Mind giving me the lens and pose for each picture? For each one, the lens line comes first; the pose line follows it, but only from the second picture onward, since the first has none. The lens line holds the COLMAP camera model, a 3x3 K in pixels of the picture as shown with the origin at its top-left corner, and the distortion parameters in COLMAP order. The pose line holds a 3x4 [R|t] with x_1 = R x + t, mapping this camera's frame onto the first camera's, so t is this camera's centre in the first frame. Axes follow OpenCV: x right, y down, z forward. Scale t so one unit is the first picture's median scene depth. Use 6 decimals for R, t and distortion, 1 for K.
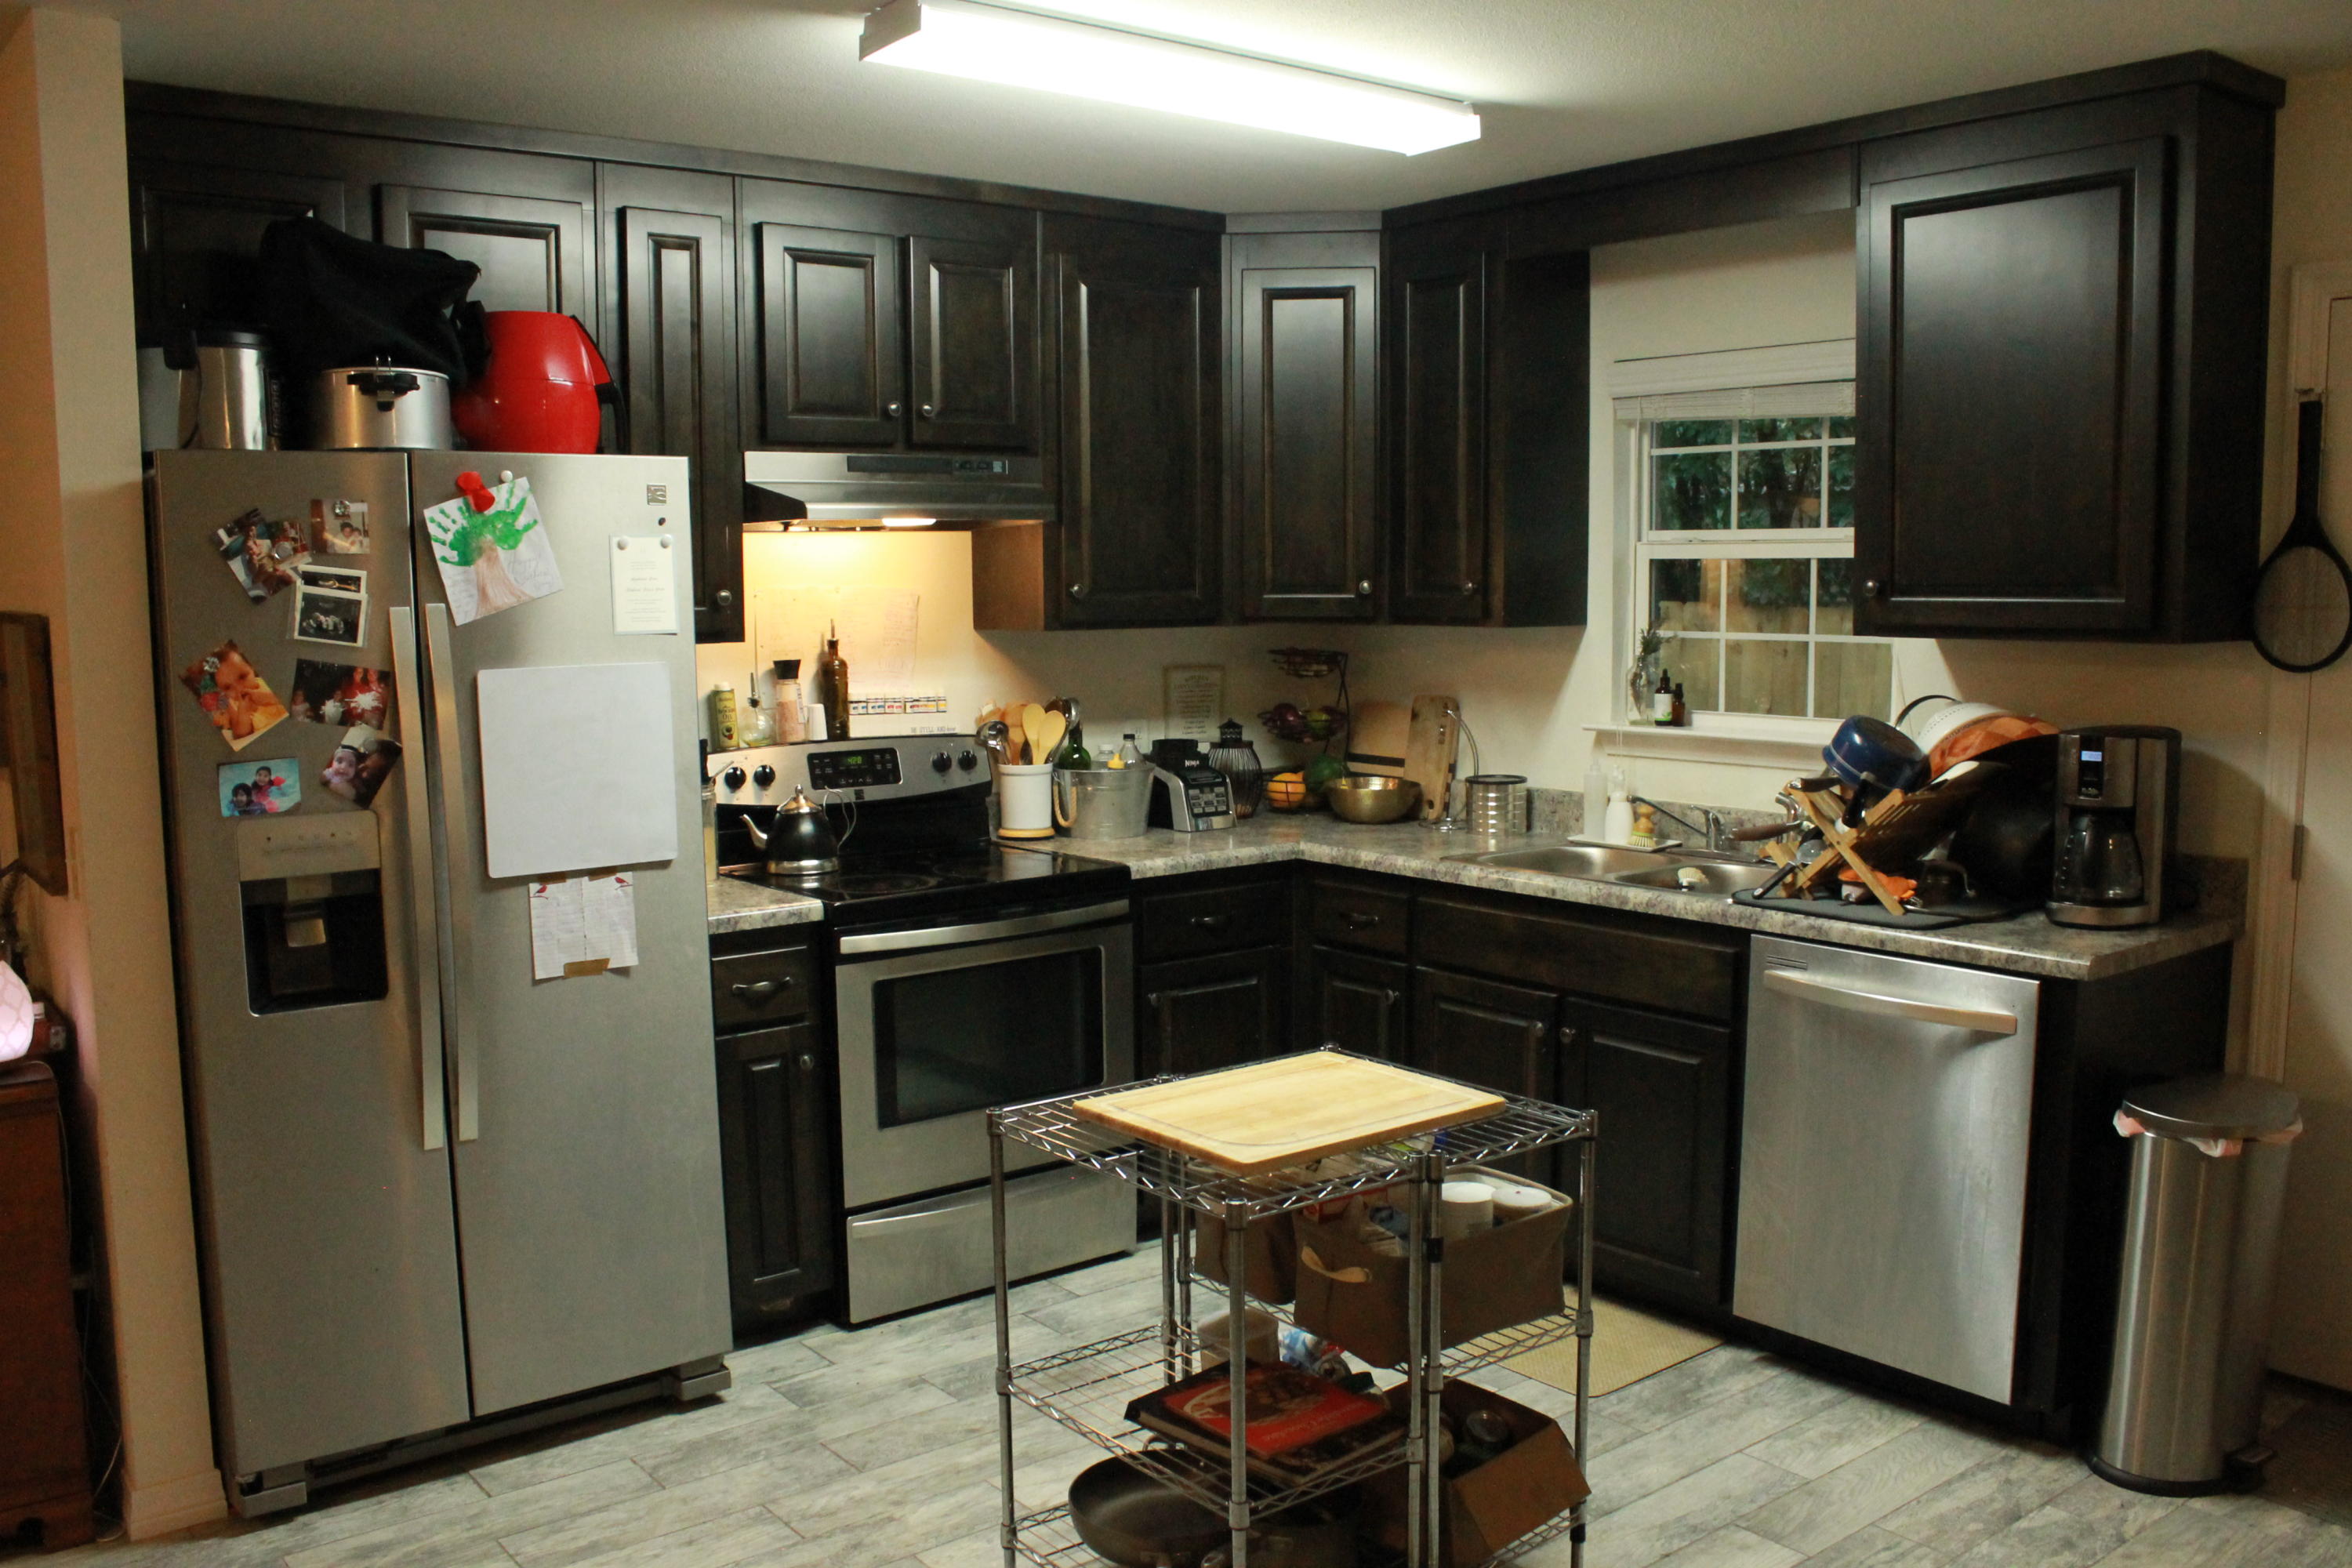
lens RADIAL K [[1979.6, 0, 1179.5], [0, 1979.6, 813.7], [0, 0, 1]] dist [-0.171942, 0.146851]
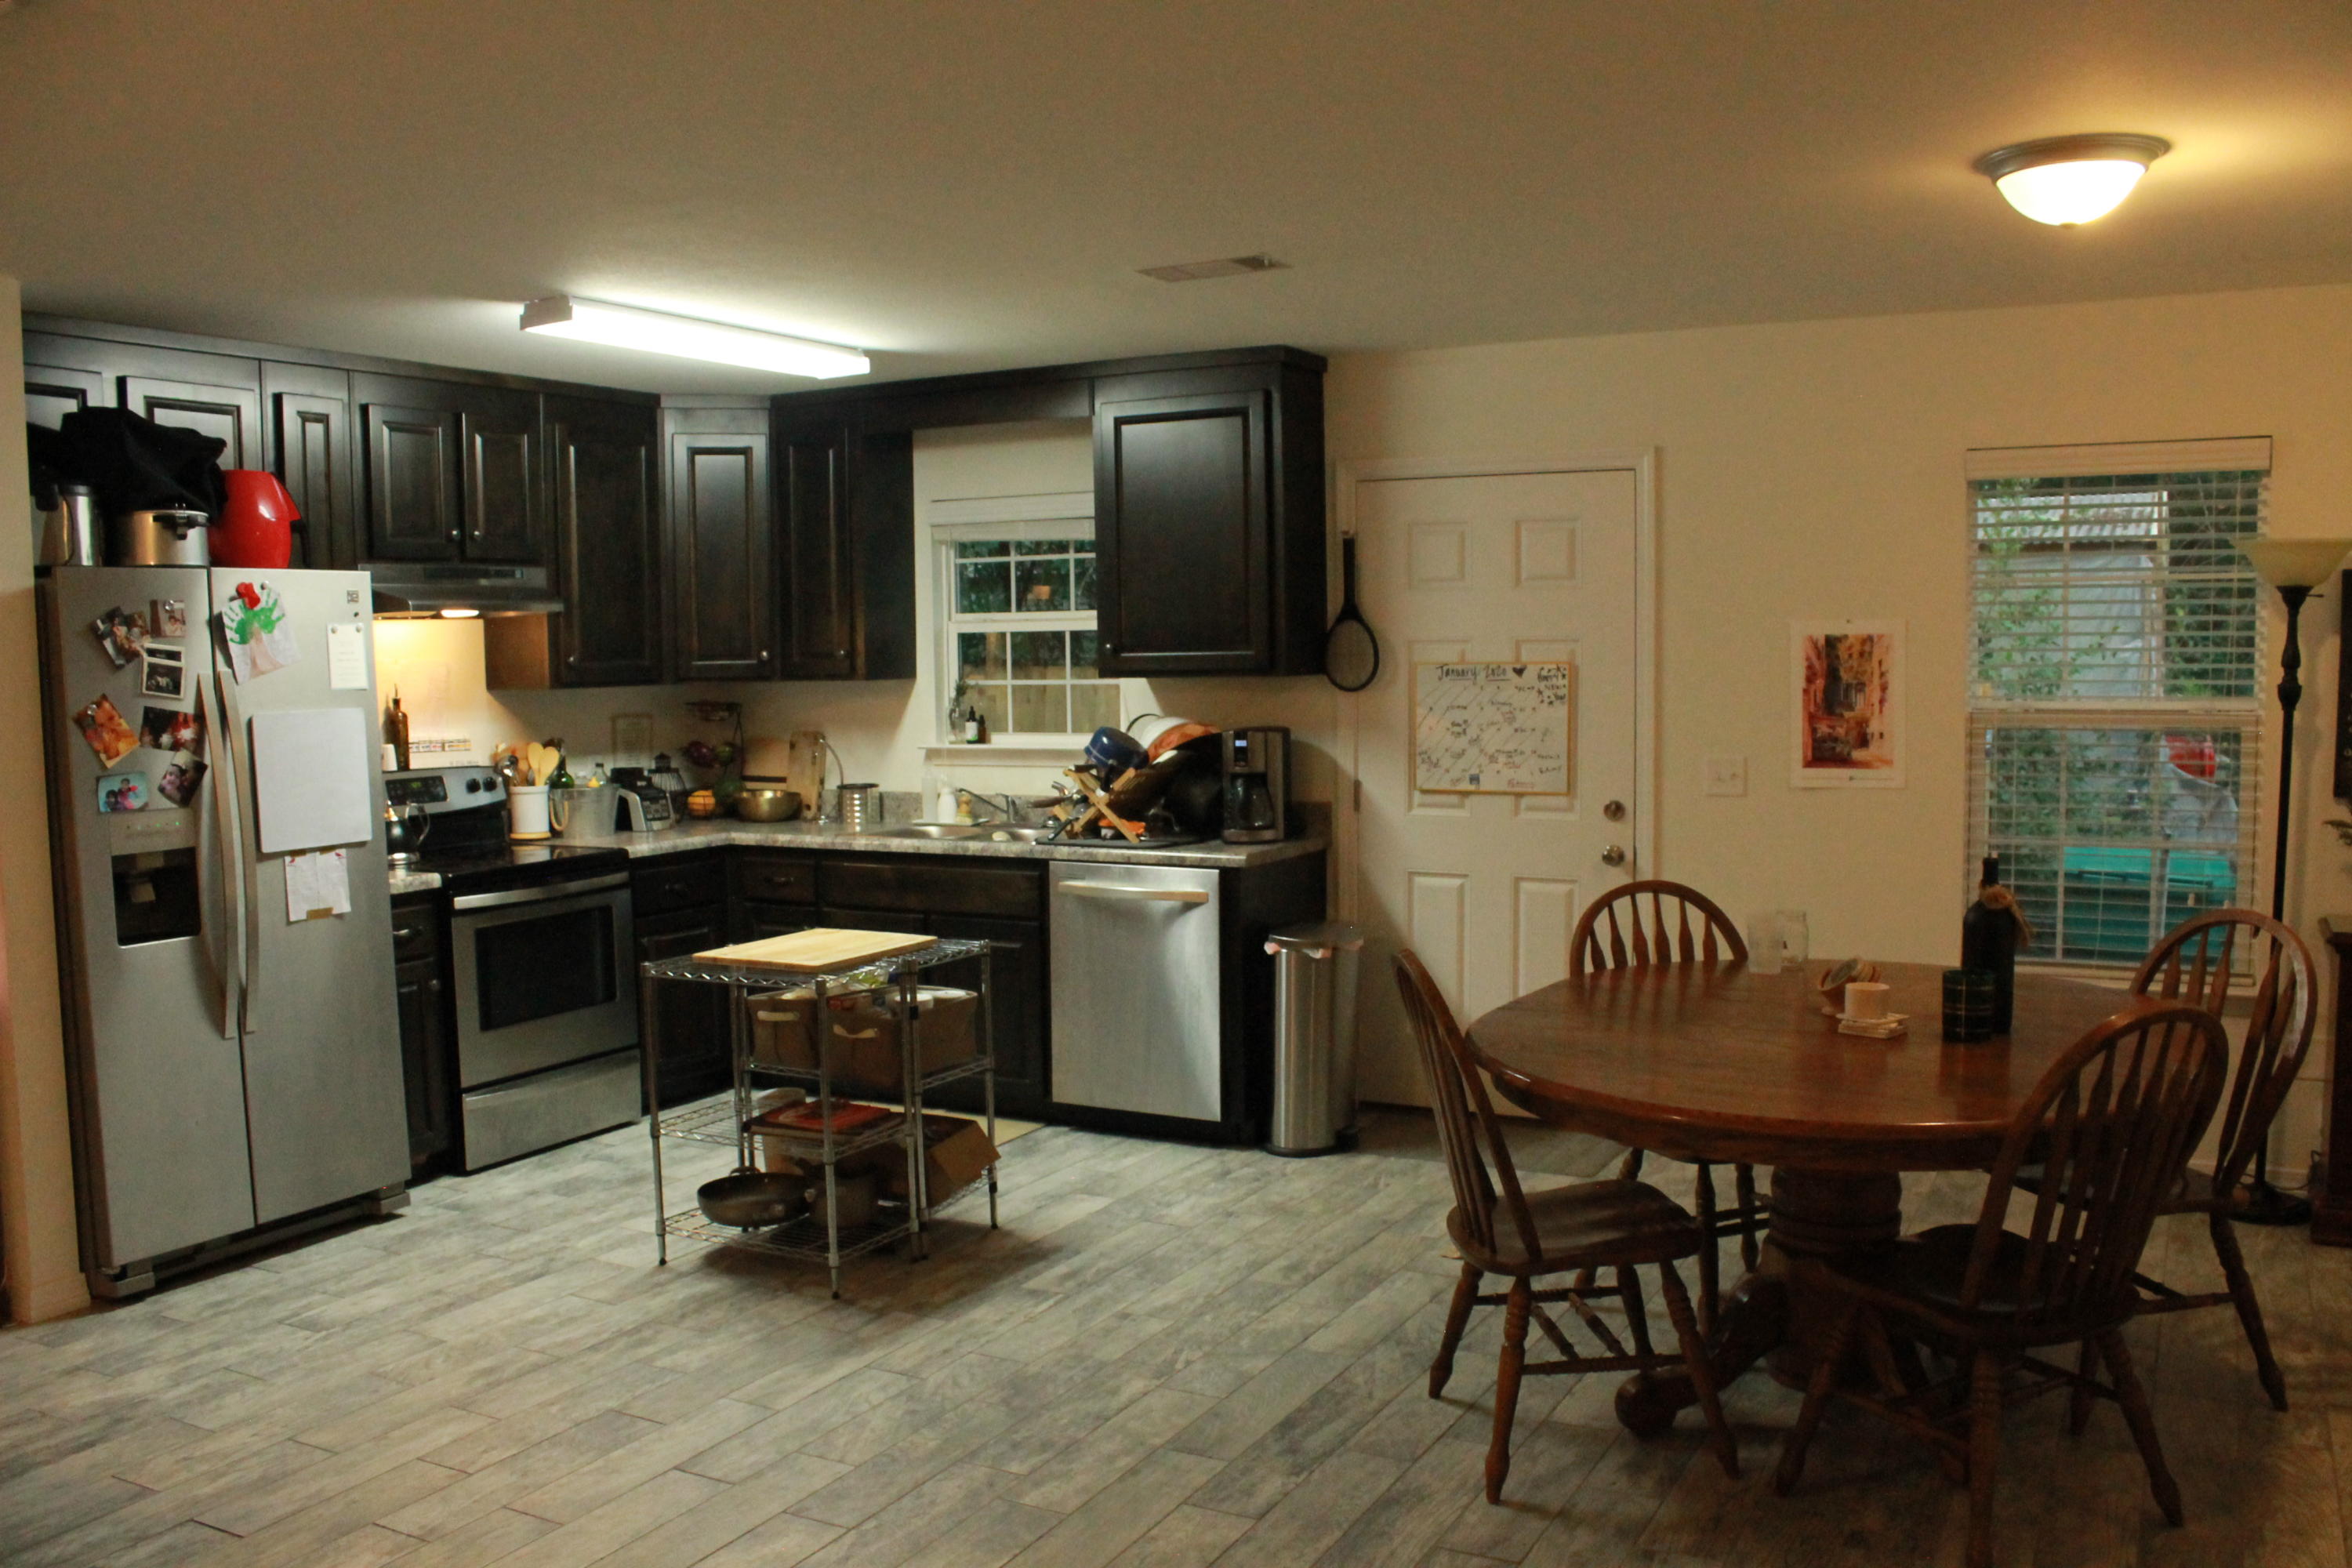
lens RADIAL K [[1979.6, 0, 1179.5], [0, 1979.6, 813.7], [0, 0, 1]] dist [-0.171942, 0.146851]
pose [[0.919146, -0.039265, 0.391956, -0.248831], [0.053853, 0.998203, -0.026289, 0.070072], [-0.390219, 0.045272, 0.919608, -0.554238]]
